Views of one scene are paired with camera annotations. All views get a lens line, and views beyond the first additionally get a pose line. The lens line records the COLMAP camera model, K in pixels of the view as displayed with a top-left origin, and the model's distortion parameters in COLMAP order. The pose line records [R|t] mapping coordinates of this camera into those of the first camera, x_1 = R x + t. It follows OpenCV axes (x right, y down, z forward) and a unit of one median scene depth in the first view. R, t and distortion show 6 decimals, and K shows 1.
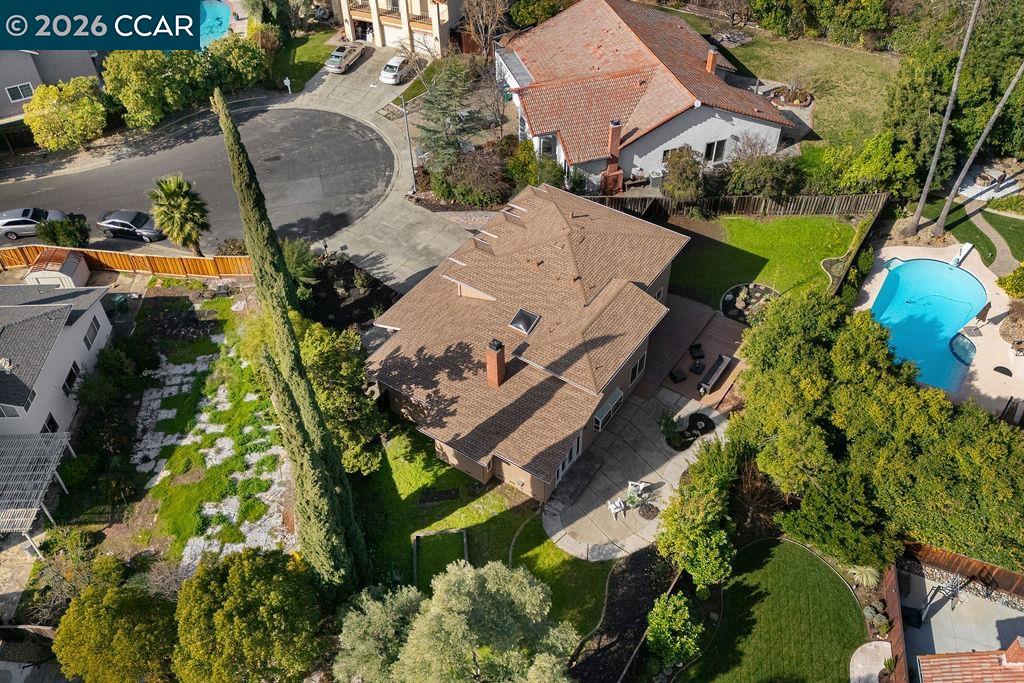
lens RADIAL K [[887.0, 0, 512.0], [0, 887.0, 341.5], [0, 0, 1]] dist [0.076495, -0.071864]
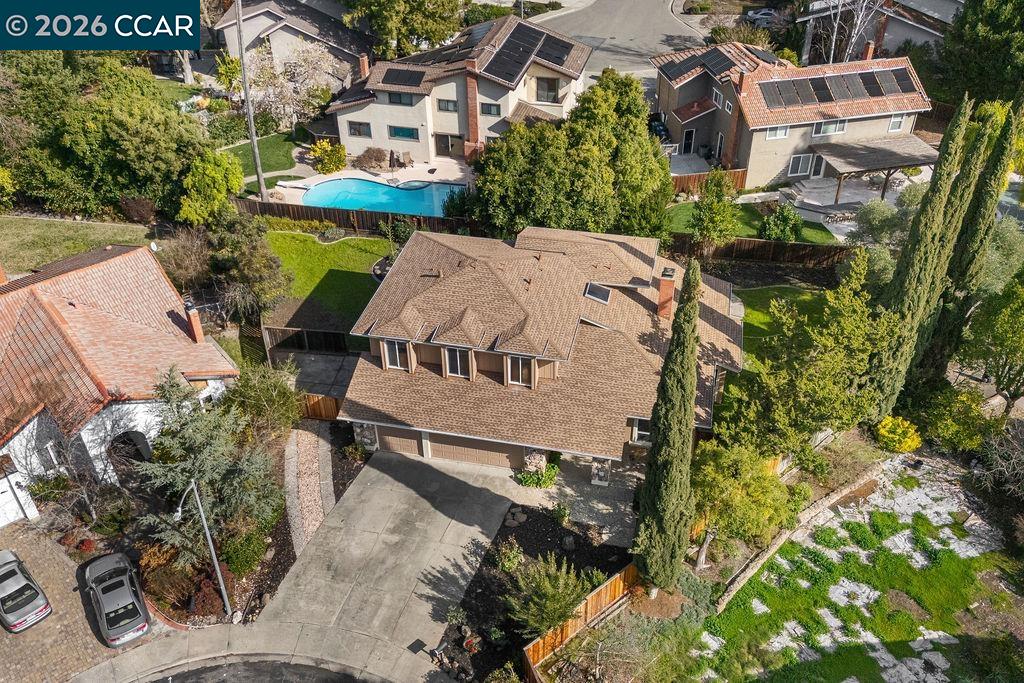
lens RADIAL K [[887.0, 0, 512.0], [0, 887.0, 341.5], [0, 0, 1]] dist [0.076495, -0.071864]
pose [[-0.366948, -0.537197, 0.759453, -0.687785], [0.664911, 0.419494, 0.617995, -0.636716], [-0.650571, 0.731740, 0.203256, 0.874418]]
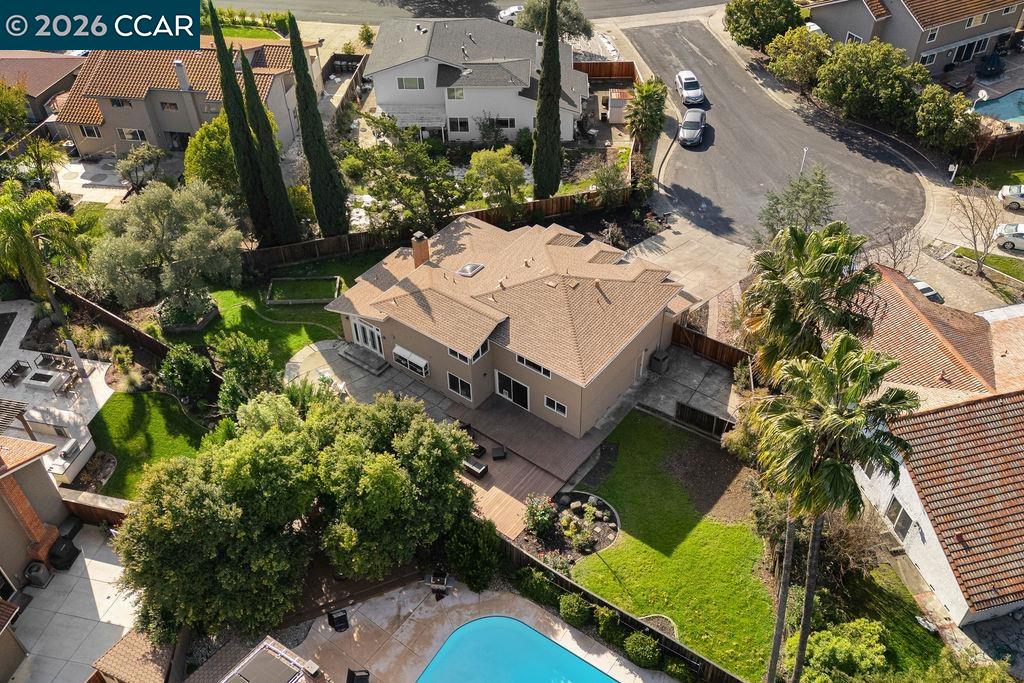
lens RADIAL K [[887.0, 0, 512.0], [0, 887.0, 341.5], [0, 0, 1]] dist [0.076495, -0.071864]
pose [[-0.057527, 0.682318, -0.728789, 0.862332], [-0.681154, 0.506867, 0.528314, -0.587229], [0.729877, 0.526809, 0.435605, 0.578650]]
